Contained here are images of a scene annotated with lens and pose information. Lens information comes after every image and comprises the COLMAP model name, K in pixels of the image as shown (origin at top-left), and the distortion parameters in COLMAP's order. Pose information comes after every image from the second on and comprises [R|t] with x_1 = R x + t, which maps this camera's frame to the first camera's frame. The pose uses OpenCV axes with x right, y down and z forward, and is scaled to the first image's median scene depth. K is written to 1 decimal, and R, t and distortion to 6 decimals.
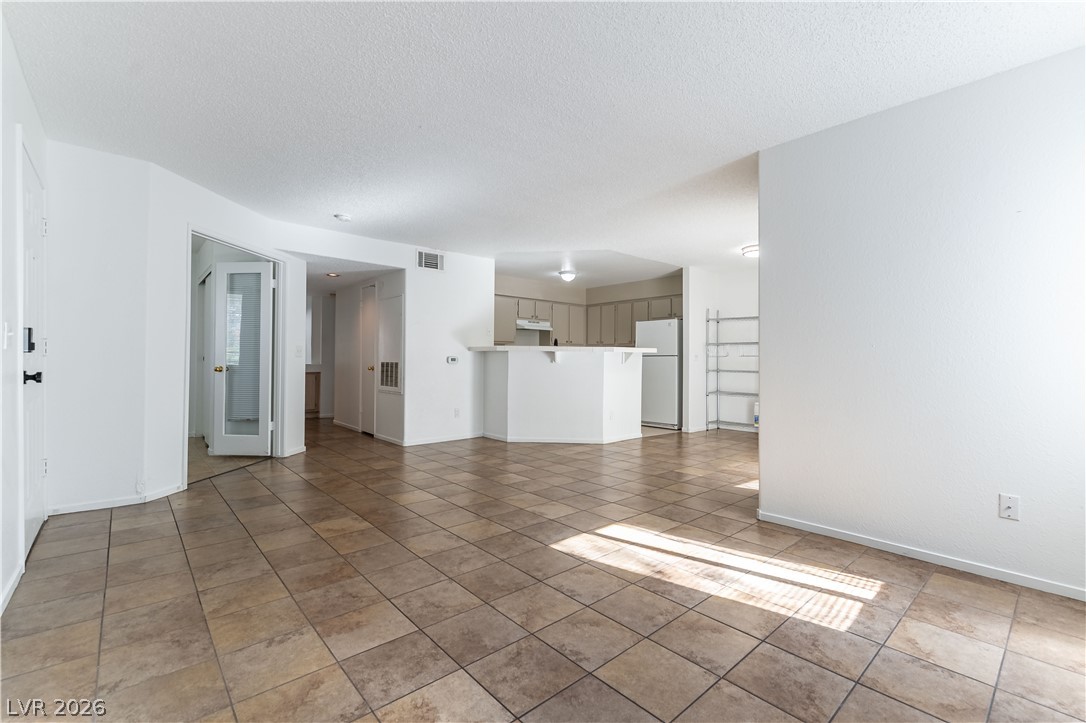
lens RADIAL K [[474.5, 0, 554.3], [0, 474.5, 357.4], [0, 0, 1]] dist [-0.000374, -0.000729]
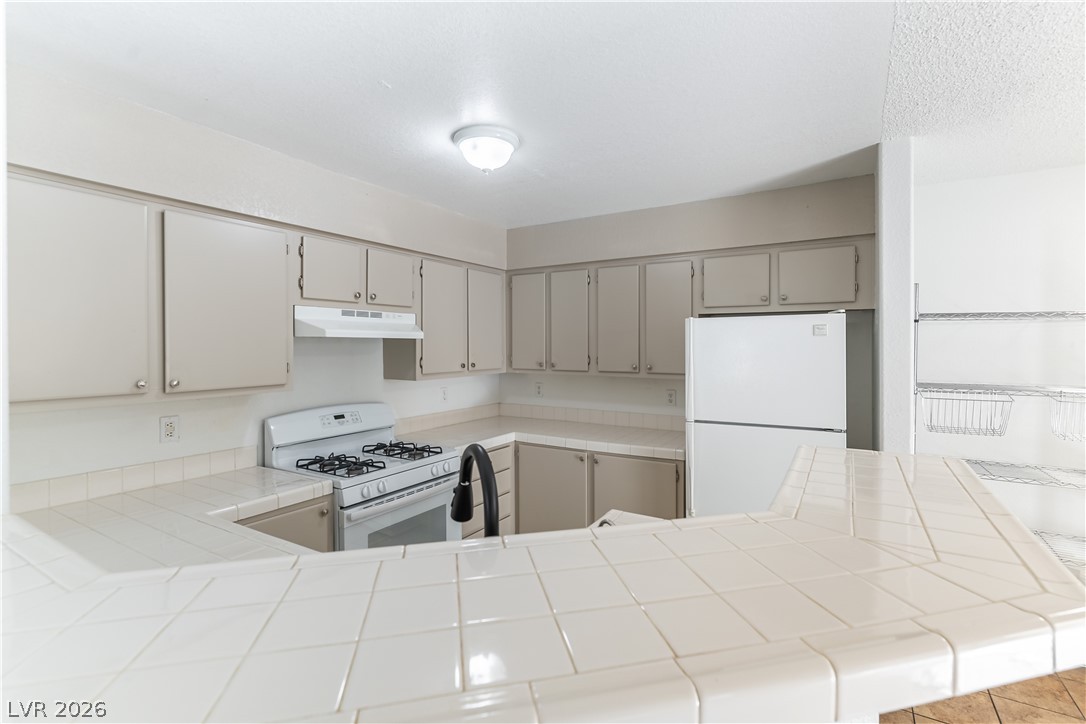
lens RADIAL K [[474.5, 0, 542.4], [0, 474.5, 359.0], [0, 0, 1]] dist [-0.000374, -0.000729]
pose [[0.963283, -0.017705, 0.267905, -0.039085], [0.008825, 0.999372, 0.034312, -0.160589], [-0.268344, -0.030687, 0.962834, 1.965635]]
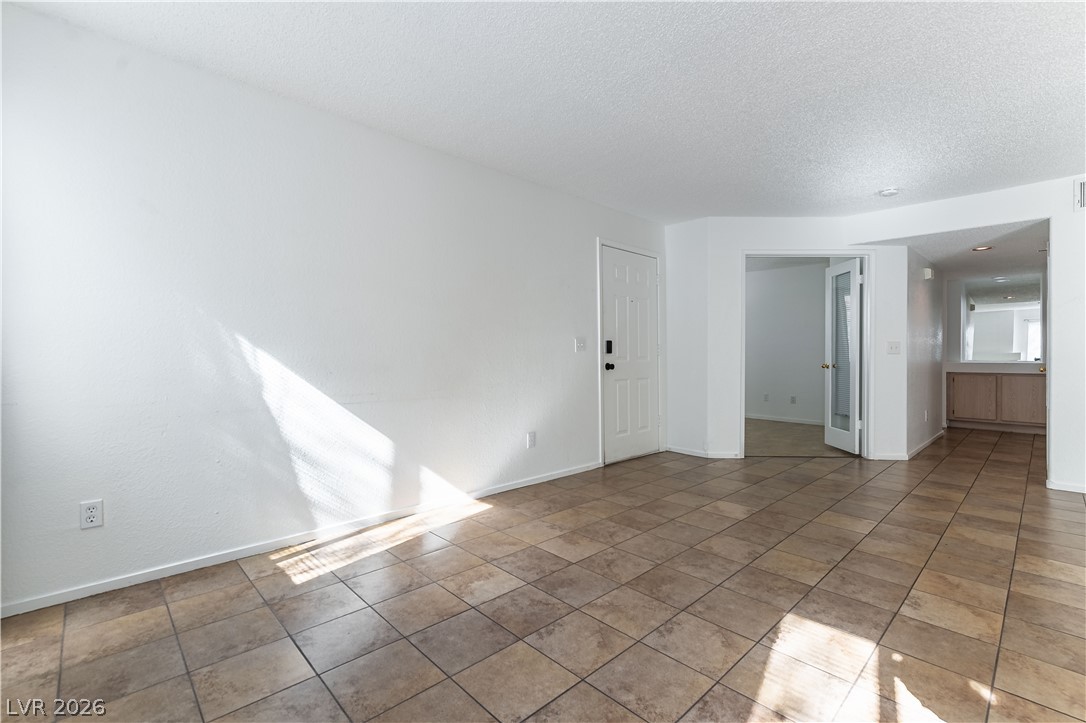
lens RADIAL K [[474.5, 0, 542.9], [0, 474.5, 359.7], [0, 0, 1]] dist [-0.000374, -0.000729]
pose [[0.024618, 0.002662, -0.999693, 0.662822], [0.006224, 0.999977, 0.002816, 0.005726], [0.999678, -0.006291, 0.024600, 0.576081]]
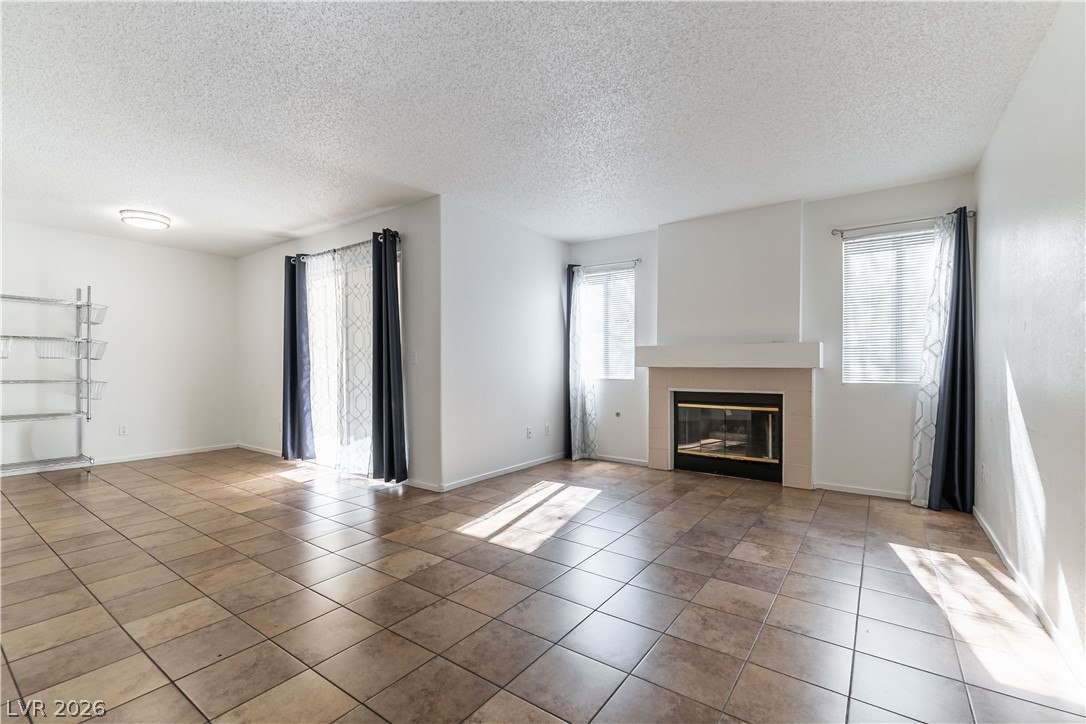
lens RADIAL K [[474.5, 0, 540.1], [0, 474.5, 364.9], [0, 0, 1]] dist [-0.000374, -0.000729]
pose [[-0.209775, -0.003411, 0.977744, -0.936059], [-0.007554, 0.999970, 0.001868, 0.000096], [-0.977721, -0.006994, -0.209794, 1.120889]]
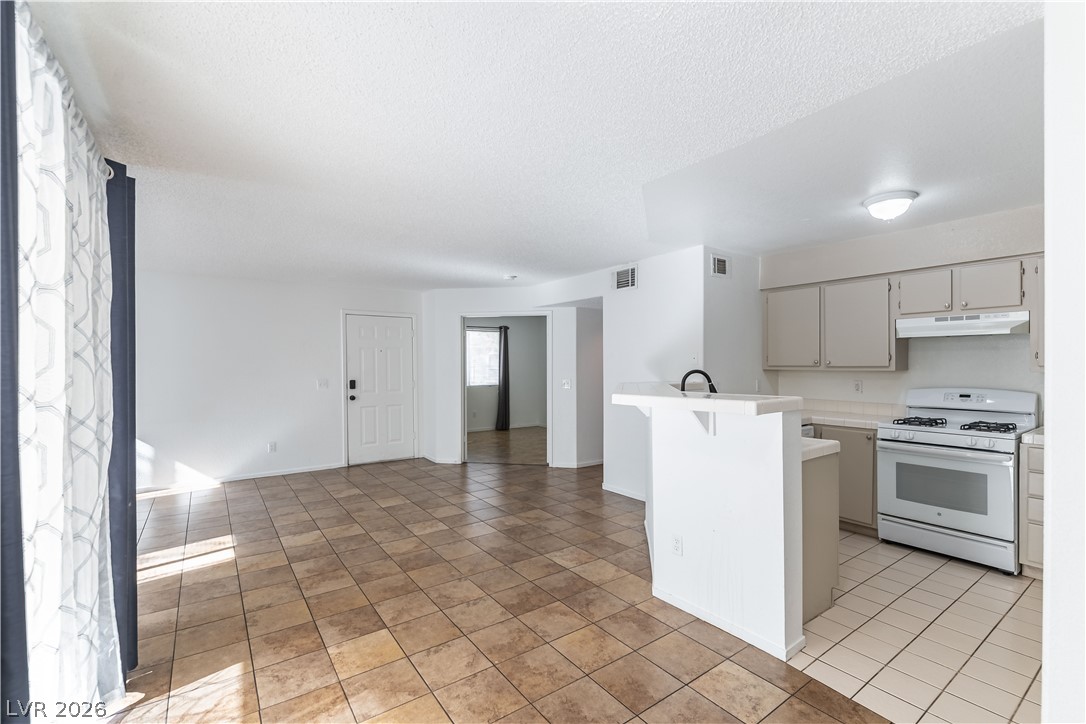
lens RADIAL K [[474.5, 0, 541.5], [0, 474.5, 365.6], [0, 0, 1]] dist [-0.000374, -0.000729]
pose [[-0.112985, -0.000941, -0.993596, 1.265359], [0.012782, 0.999915, -0.002400, -0.105227], [0.993515, -0.012972, -0.112963, 2.013614]]
